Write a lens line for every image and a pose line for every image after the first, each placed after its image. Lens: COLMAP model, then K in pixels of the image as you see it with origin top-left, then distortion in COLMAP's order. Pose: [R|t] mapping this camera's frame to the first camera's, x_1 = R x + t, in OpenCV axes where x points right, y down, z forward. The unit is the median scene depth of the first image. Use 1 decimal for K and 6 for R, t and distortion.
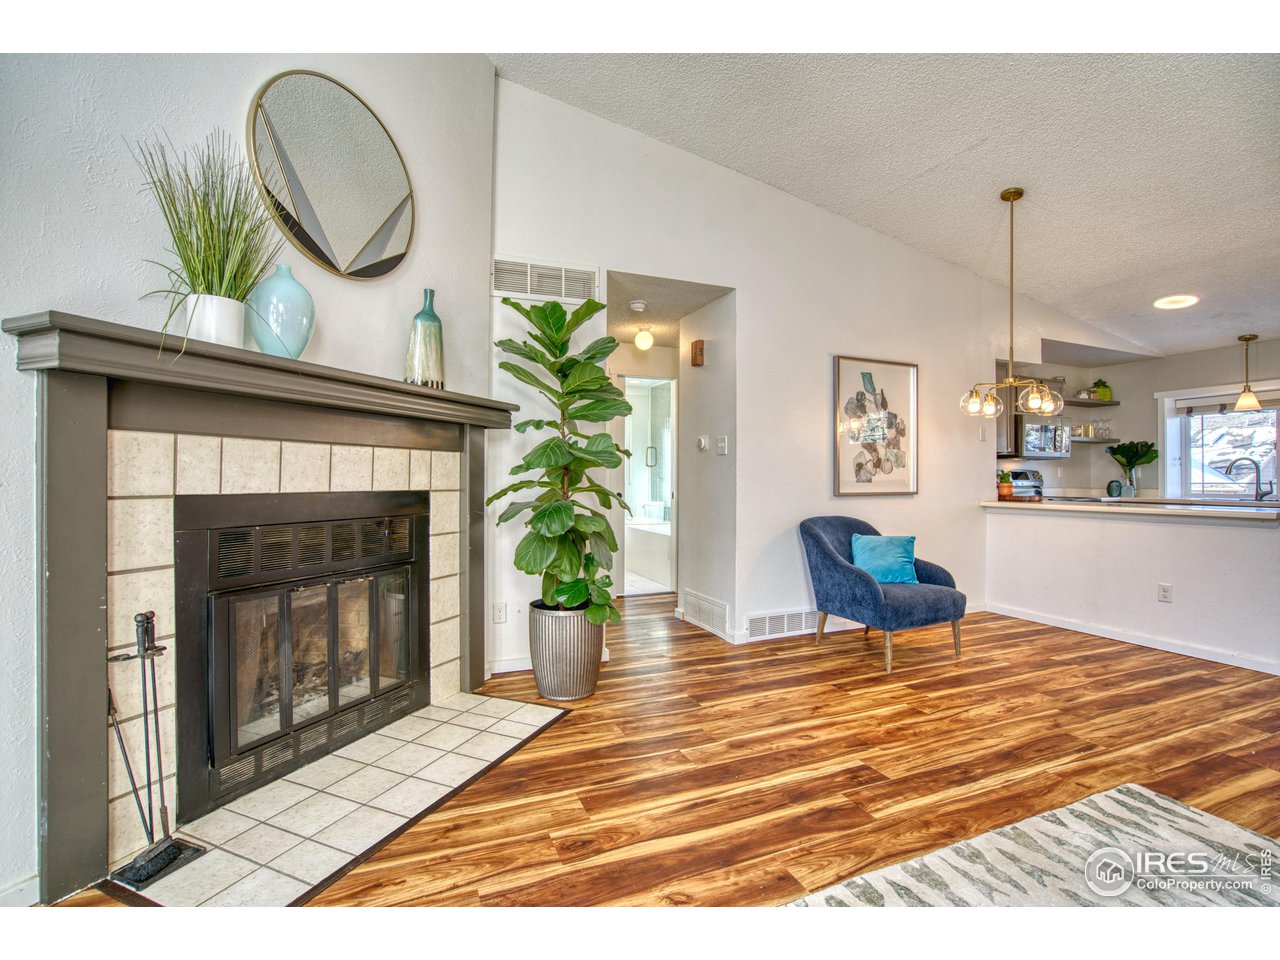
lens RADIAL K [[589.1, 0, 638.9], [0, 589.1, 478.7], [0, 0, 1]] dist [-0.054991, 0.018963]
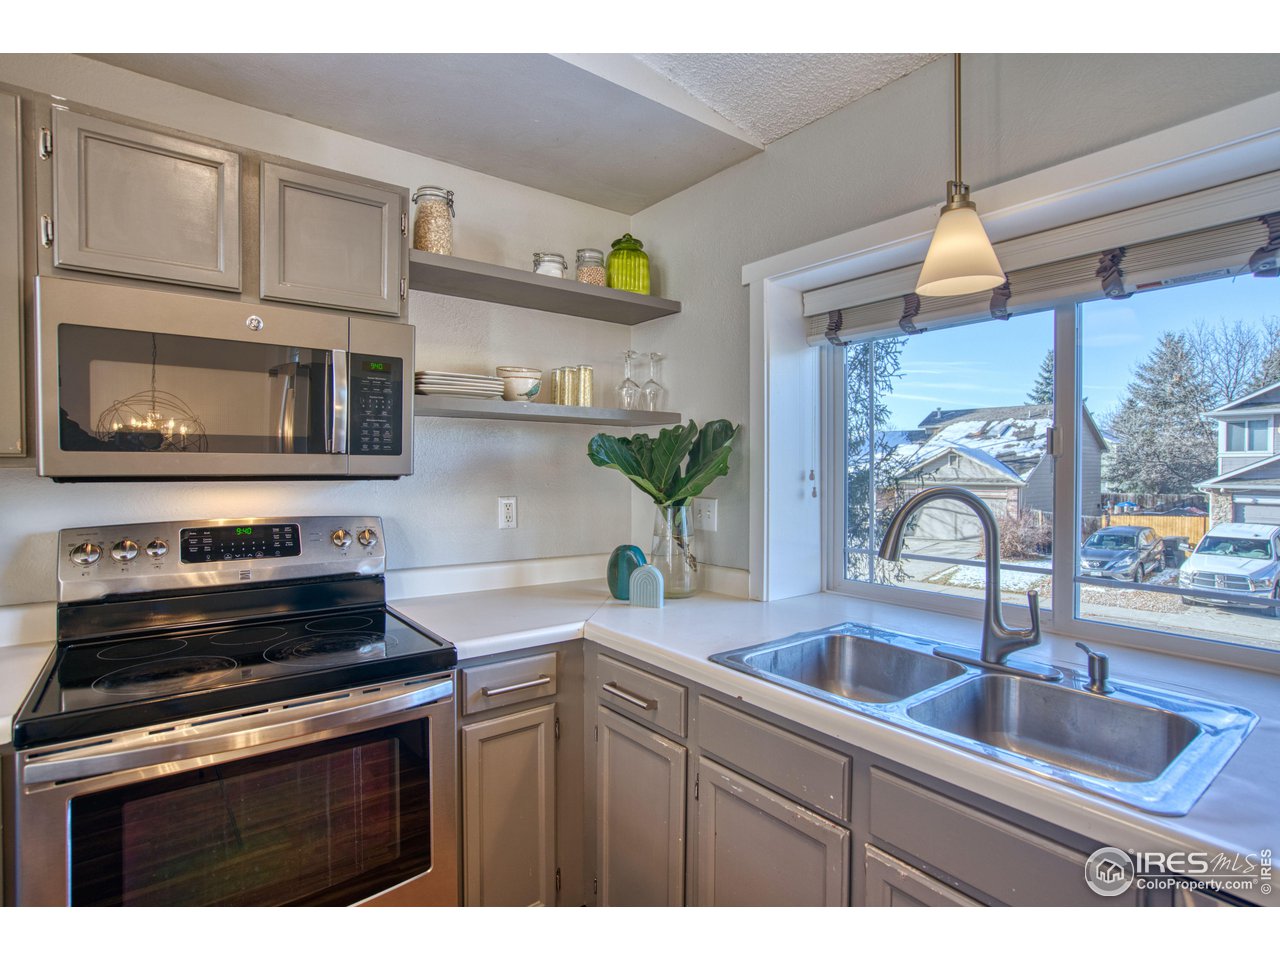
lens RADIAL K [[639.9, 0, 640.0], [0, 639.9, 480.0], [0, 0, 1]] dist [-0.050233, 0.023770]
pose [[0.965341, -0.005115, 0.260942, 1.532289], [-0.000102, 0.999801, 0.019973, -0.079898], [-0.260992, -0.019308, 0.965148, 1.363457]]
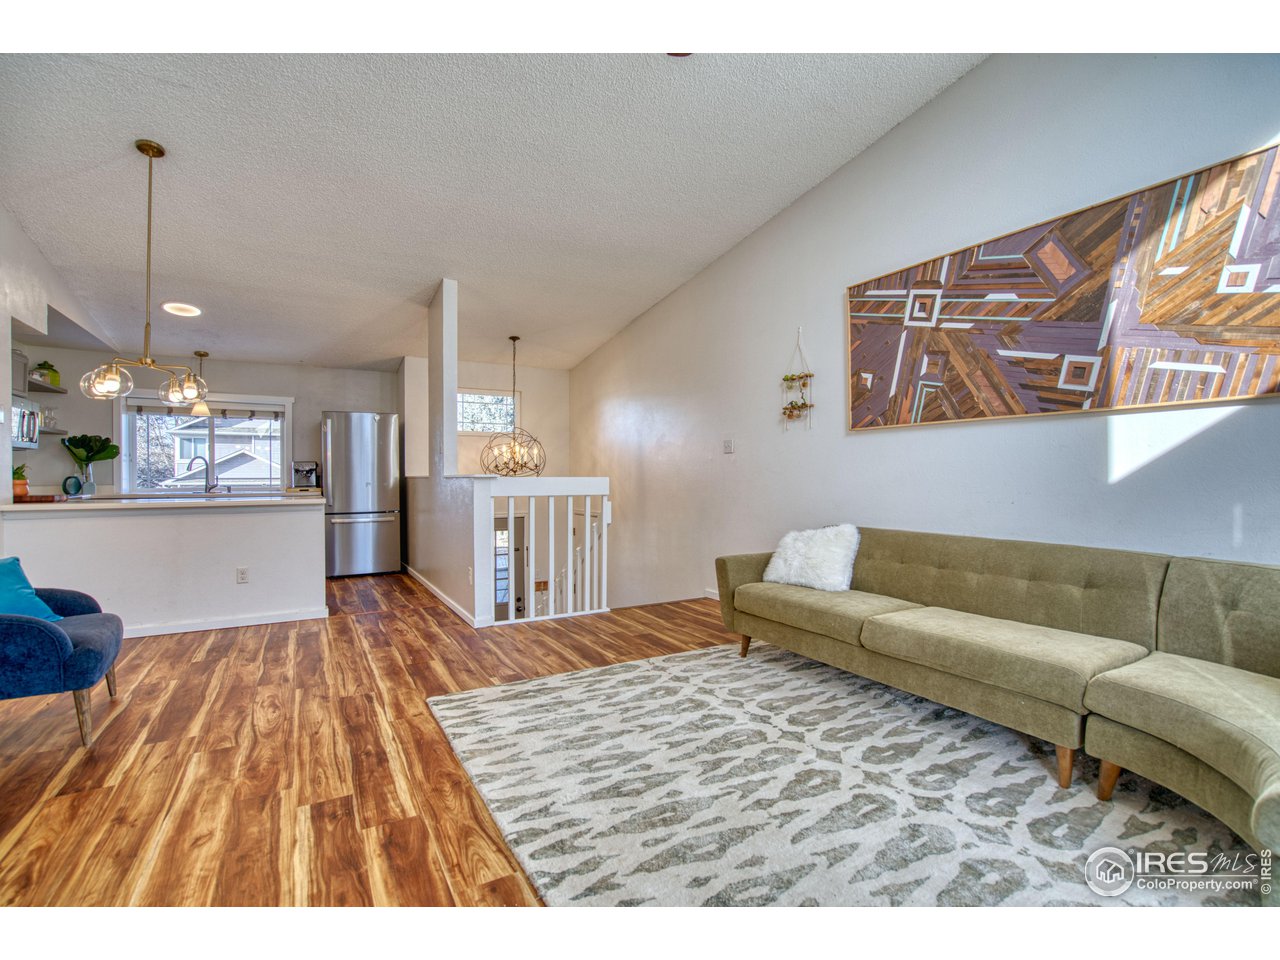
lens RADIAL K [[589.1, 0, 638.9], [0, 589.1, 478.7], [0, 0, 1]] dist [-0.054991, 0.018963]
pose [[-0.141896, -0.007099, 0.989856, -0.390869], [0.002205, 0.999970, 0.007487, 0.003543], [-0.989879, 0.003245, -0.141876, 0.481824]]
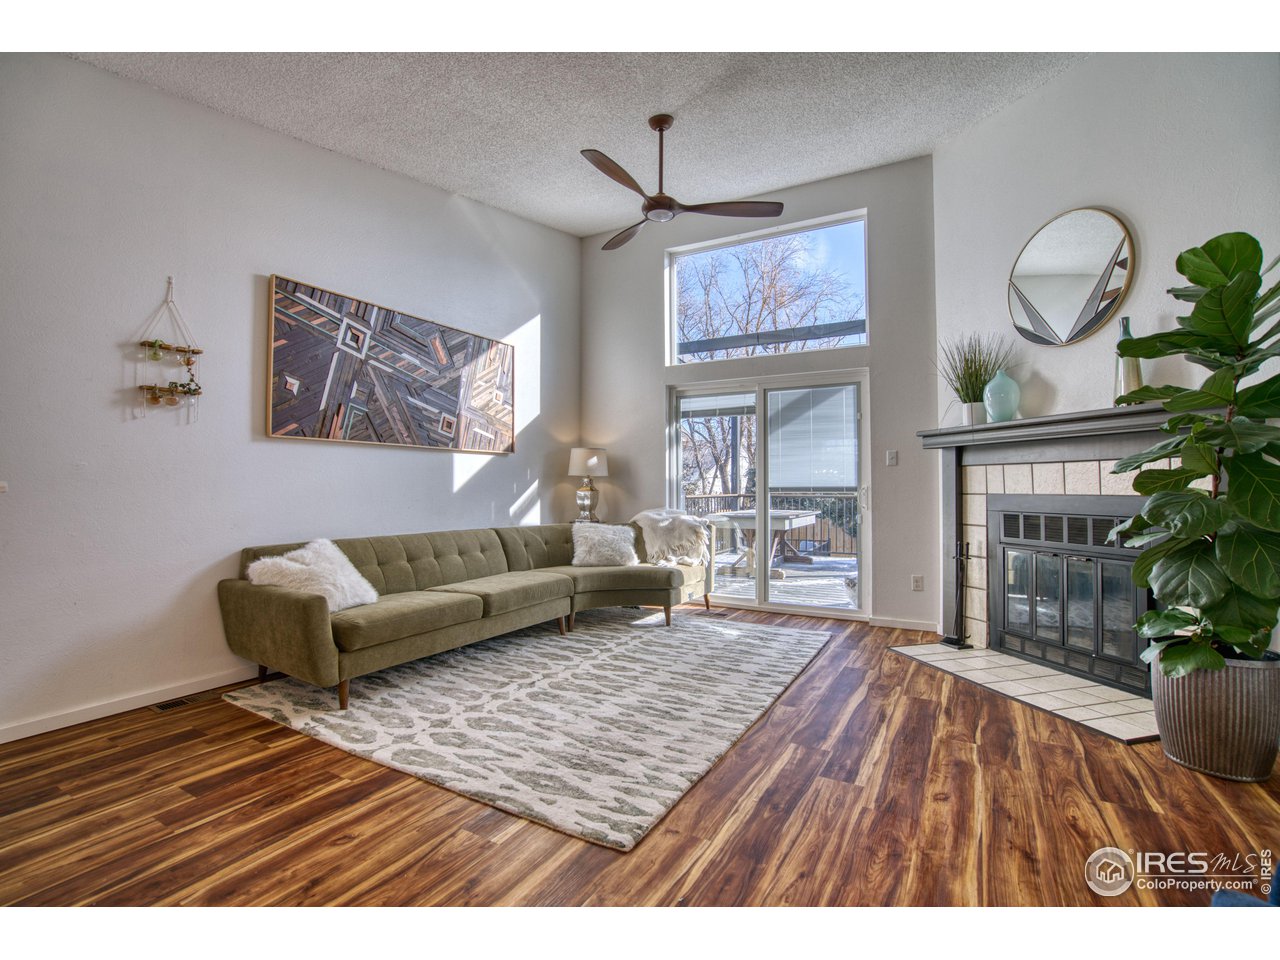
lens RADIAL K [[589.1, 0, 638.9], [0, 589.1, 478.7], [0, 0, 1]] dist [-0.054991, 0.018963]
pose [[-0.790562, -0.011185, -0.612280, 0.953212], [-0.002248, 0.999879, -0.015362, 0.005185], [0.612378, -0.010768, -0.790492, 1.166373]]
